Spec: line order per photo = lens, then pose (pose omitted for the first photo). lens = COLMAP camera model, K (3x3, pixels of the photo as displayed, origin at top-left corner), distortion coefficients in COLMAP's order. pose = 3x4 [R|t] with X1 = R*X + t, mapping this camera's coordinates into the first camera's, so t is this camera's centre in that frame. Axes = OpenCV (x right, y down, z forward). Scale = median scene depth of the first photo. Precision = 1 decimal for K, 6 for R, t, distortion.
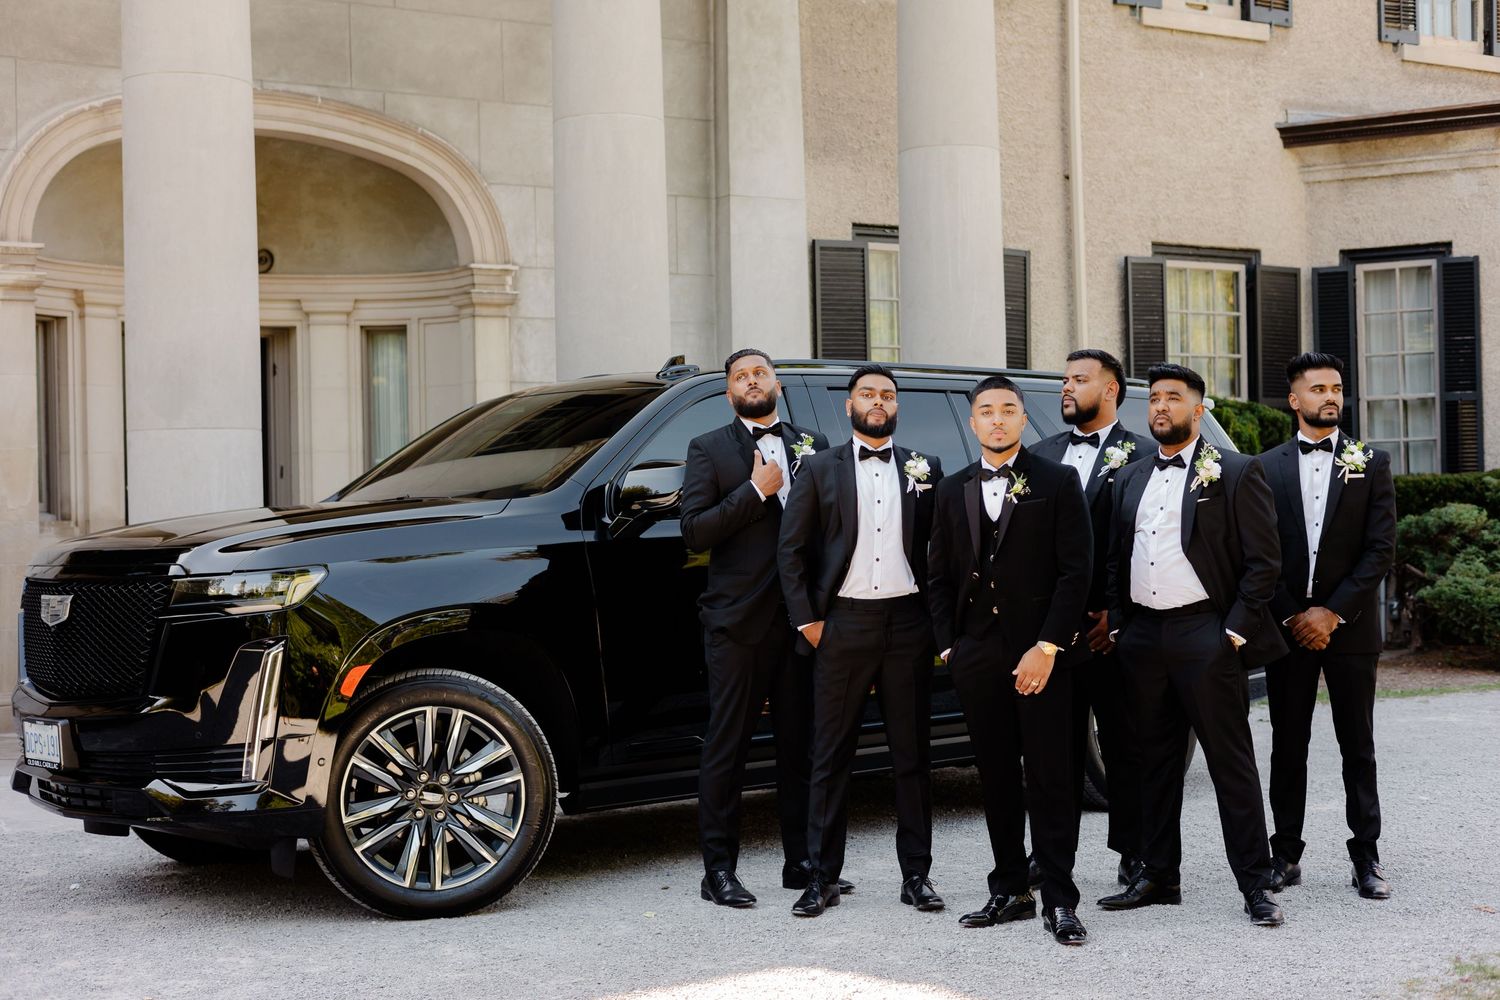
lens RADIAL K [[2141.4, 0, 771.3], [0, 2141.4, 504.1], [0, 0, 1]] dist [0.011794, 0.005540]
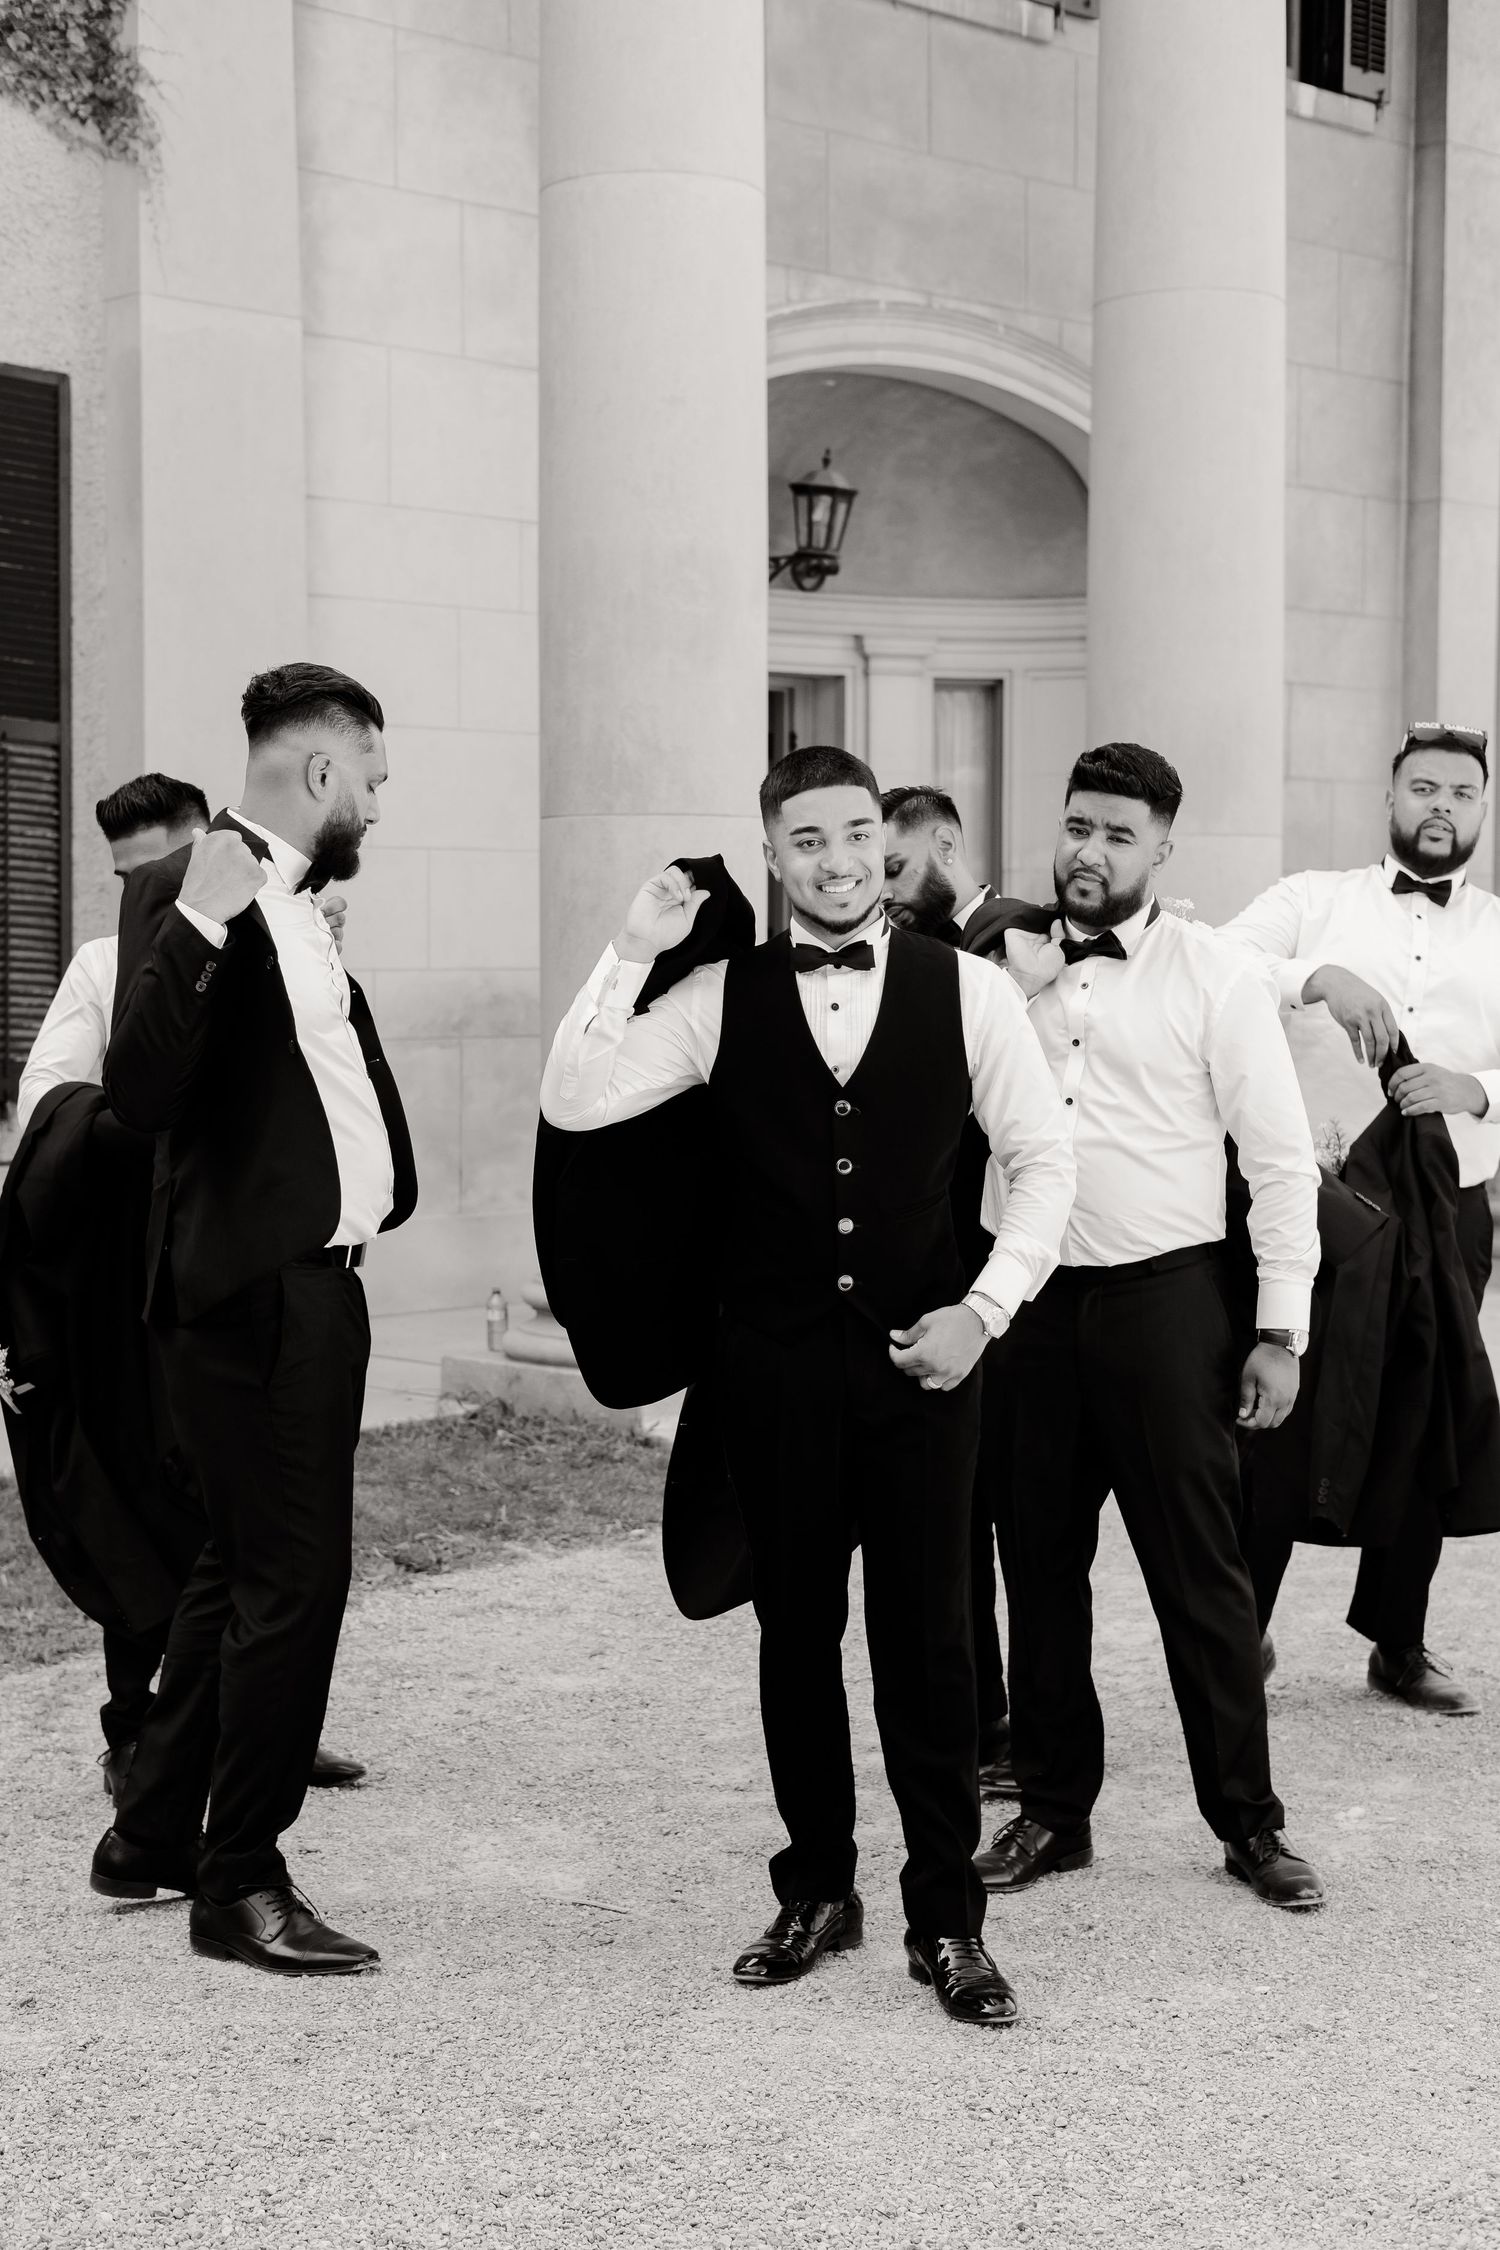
lens RADIAL K [[3322.3, 0, 750.0], [0, 3322.3, 1125.0], [0, 0, 1]] dist [0.000214, 0.068868]
pose [[0.980477, 0.009998, 0.196381, -0.427229], [-0.021308, 0.998228, 0.055564, -0.002914], [-0.195478, -0.058663, 0.978952, 0.019756]]
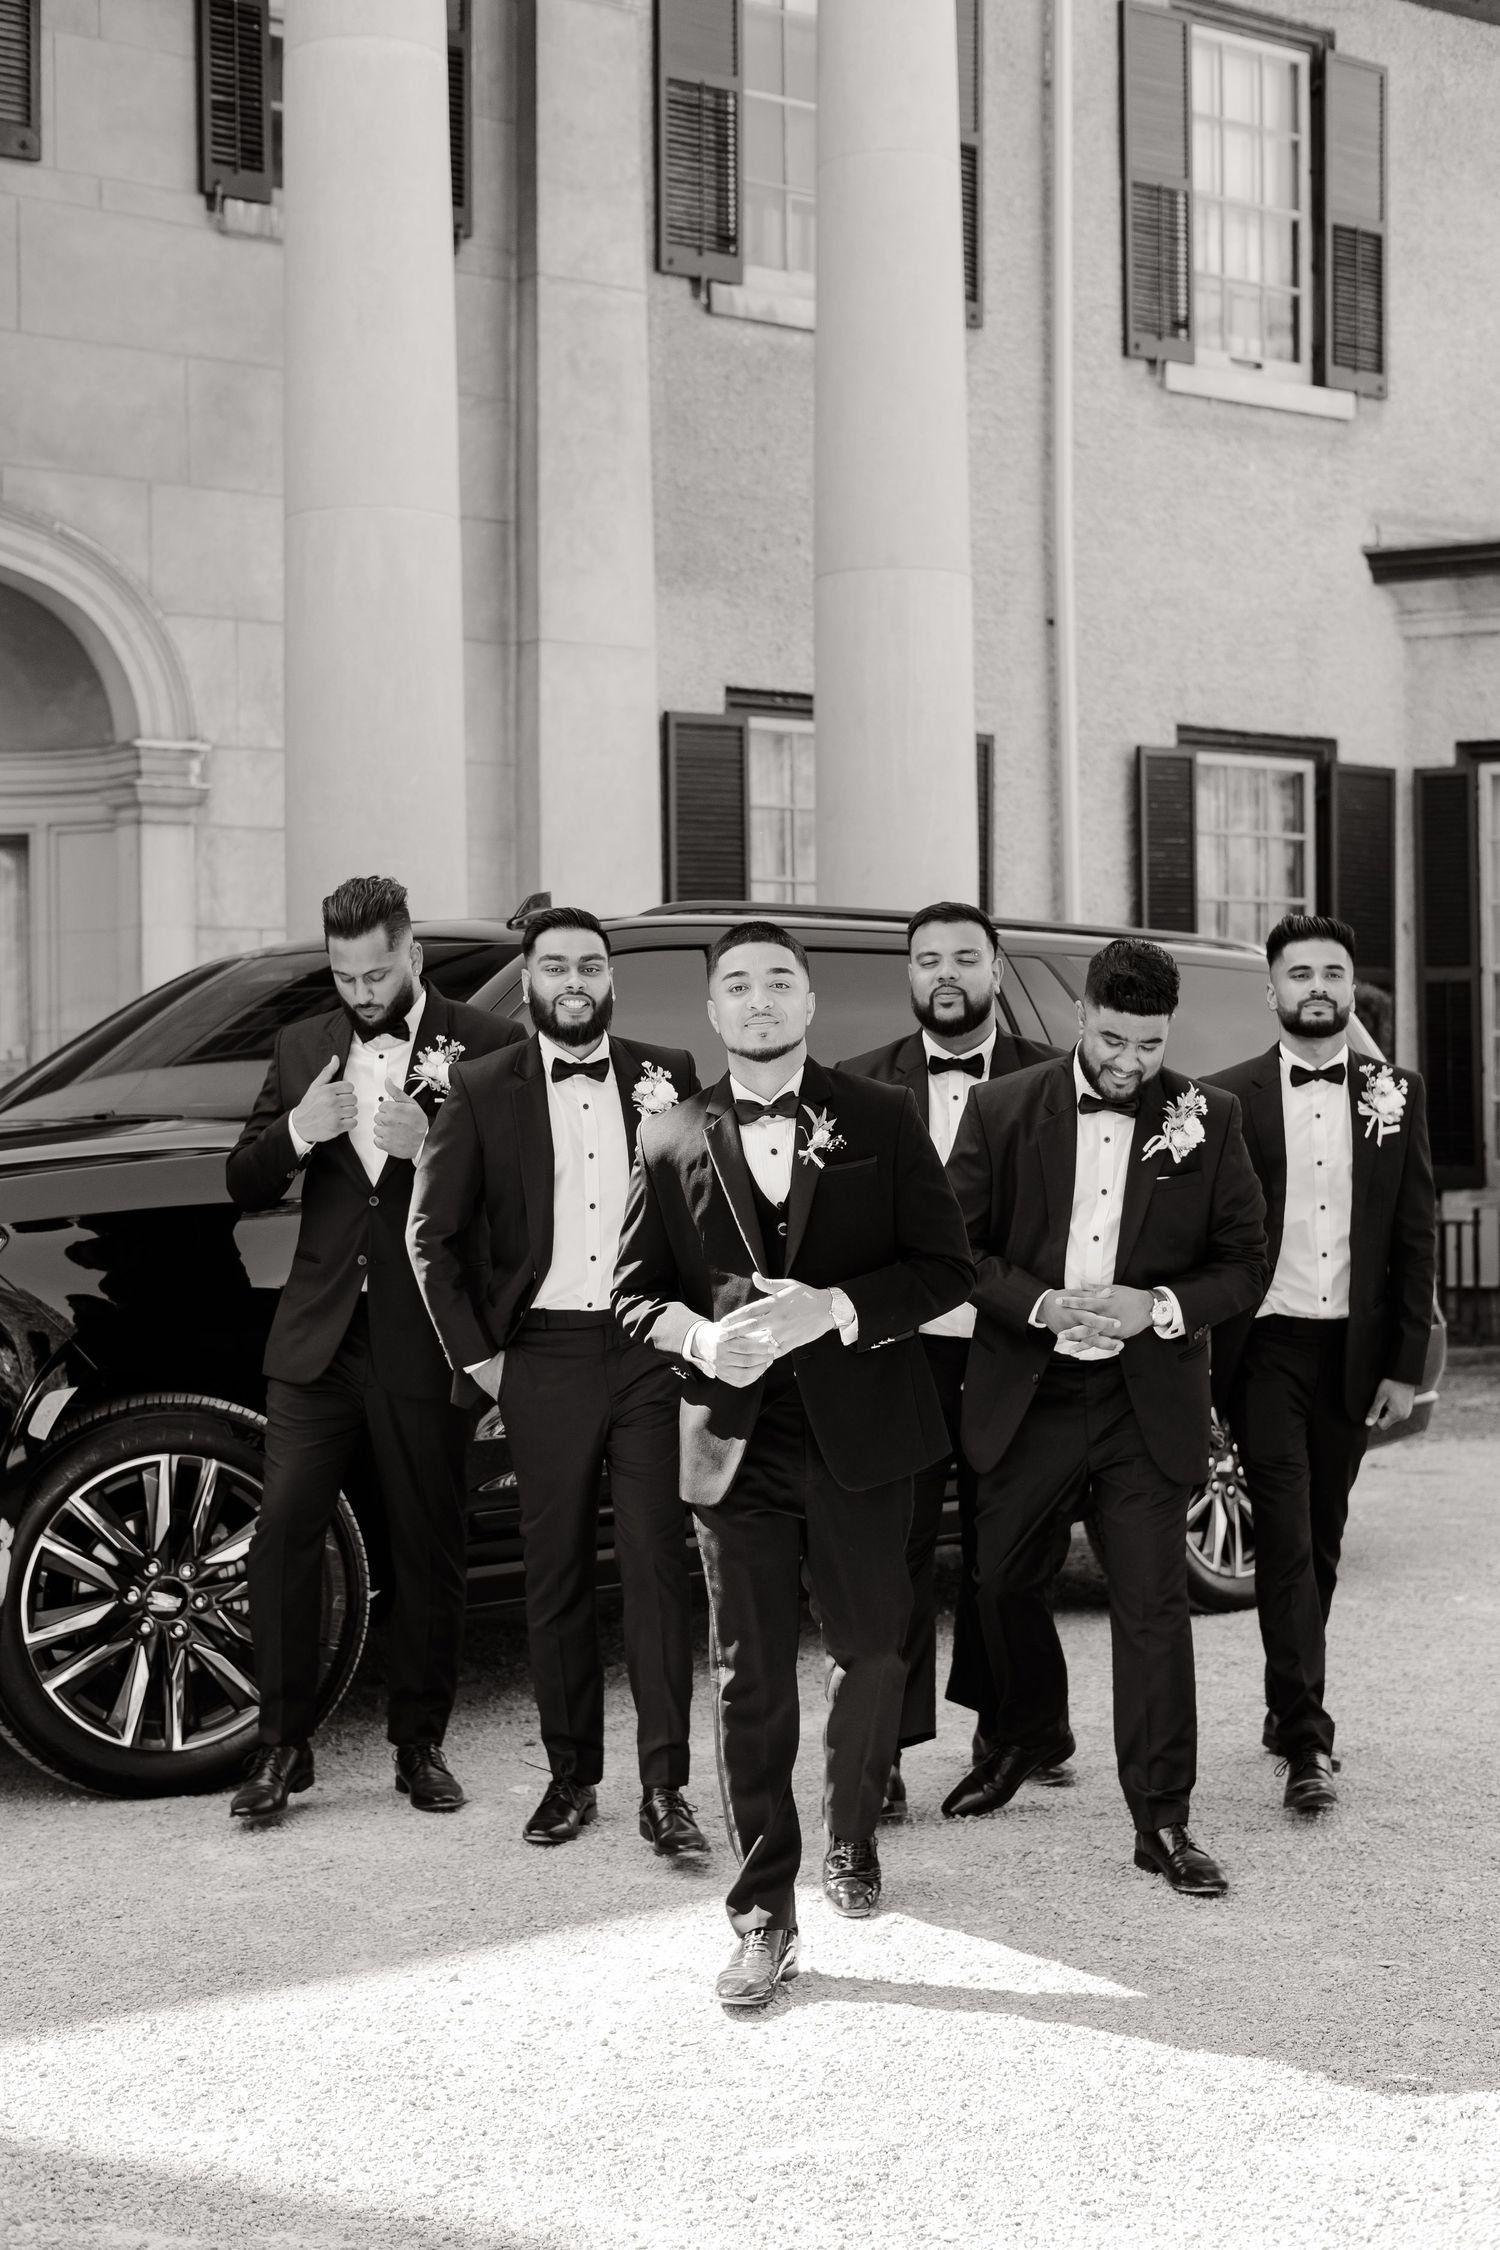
lens RADIAL K [[3271.5, 0, 721.5], [0, 3271.5, 1129.2], [0, 0, 1]] dist [0.016870, -0.013904]
pose [[0.997839, 0.009966, 0.064946, -0.027036], [-0.010233, 0.999941, 0.003776, -0.002132], [-0.064904, -0.004432, 0.997882, 0.019918]]
